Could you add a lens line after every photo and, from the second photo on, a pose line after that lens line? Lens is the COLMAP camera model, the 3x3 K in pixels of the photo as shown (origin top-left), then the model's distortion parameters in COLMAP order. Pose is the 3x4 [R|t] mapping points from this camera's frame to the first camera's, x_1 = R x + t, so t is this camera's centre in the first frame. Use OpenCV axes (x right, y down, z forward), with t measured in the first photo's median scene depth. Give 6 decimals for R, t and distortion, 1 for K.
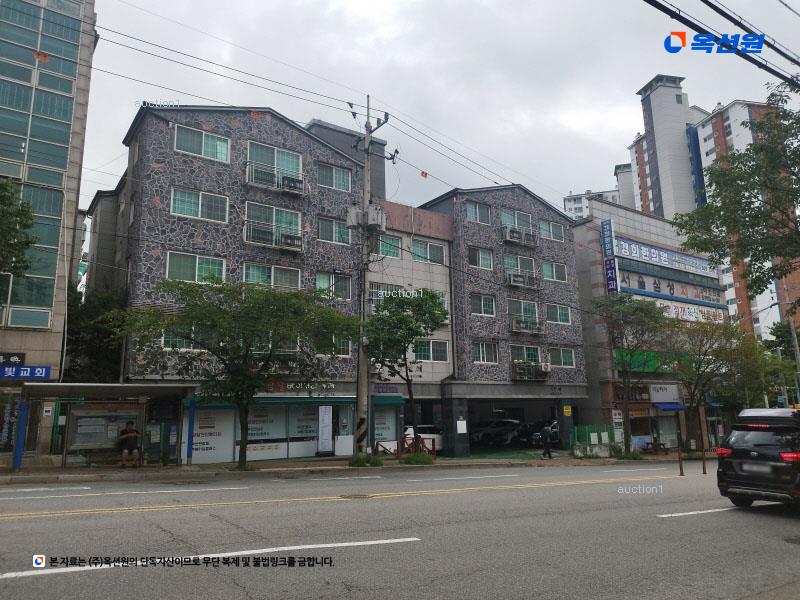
lens RADIAL K [[578.5, 0, 400.0], [0, 578.5, 300.0], [0, 0, 1]] dist [0.045151, -0.058462]
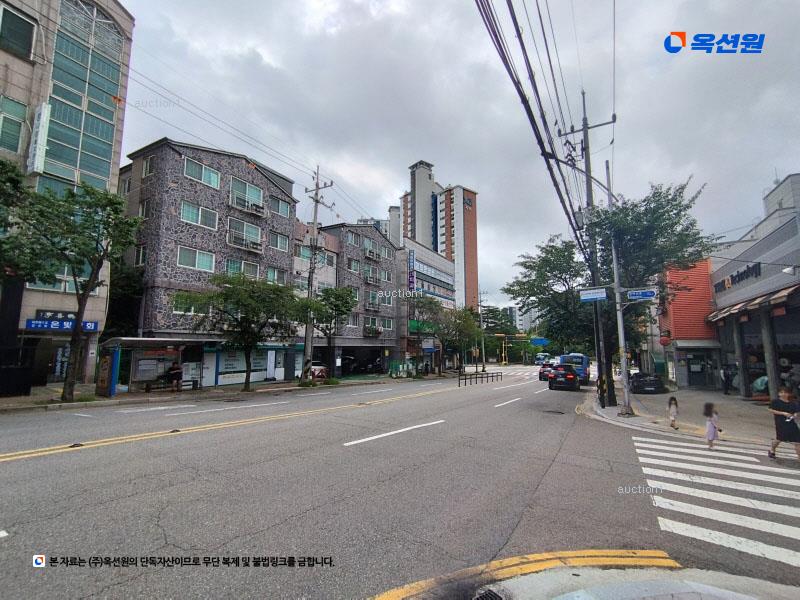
lens RADIAL K [[369.6, 0, 399.2], [0, 369.6, 304.7], [0, 0, 1]] dist [0.000799, 0.000110]
pose [[0.902772, 0.070843, 0.424246, -0.201315], [-0.104093, 0.993007, 0.055687, -0.032729], [-0.417334, -0.094434, 0.903833, -0.063599]]
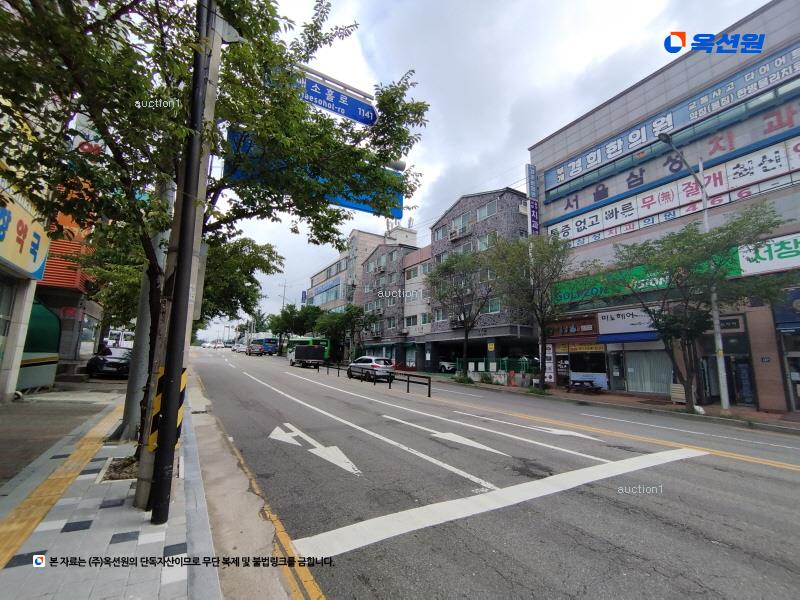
lens RADIAL K [[367.0, 0, 396.1], [0, 367.0, 312.0], [0, 0, 1]] dist [0.001591, 0.000588]
pose [[-0.092135, -0.121592, -0.988295, 1.235973], [0.173783, 0.975320, -0.136197, 0.207469], [0.980464, -0.184298, -0.068730, 0.945651]]
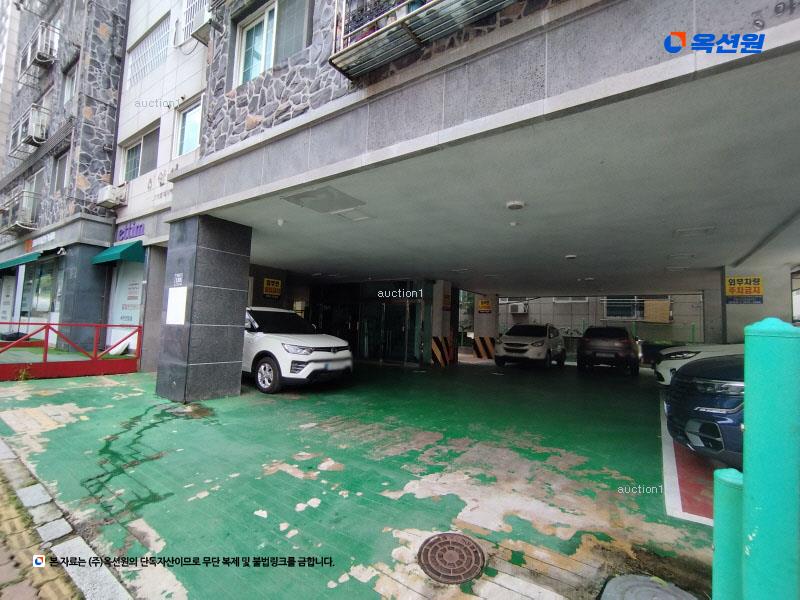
lens RADIAL K [[369.6, 0, 399.2], [0, 369.6, 304.7], [0, 0, 1]] dist [0.000799, 0.000110]
pose [[0.340865, -0.028846, -0.939670, 0.320462], [0.132198, 0.991068, 0.017531, 0.217297], [0.930771, -0.130198, 0.341634, 0.981270]]
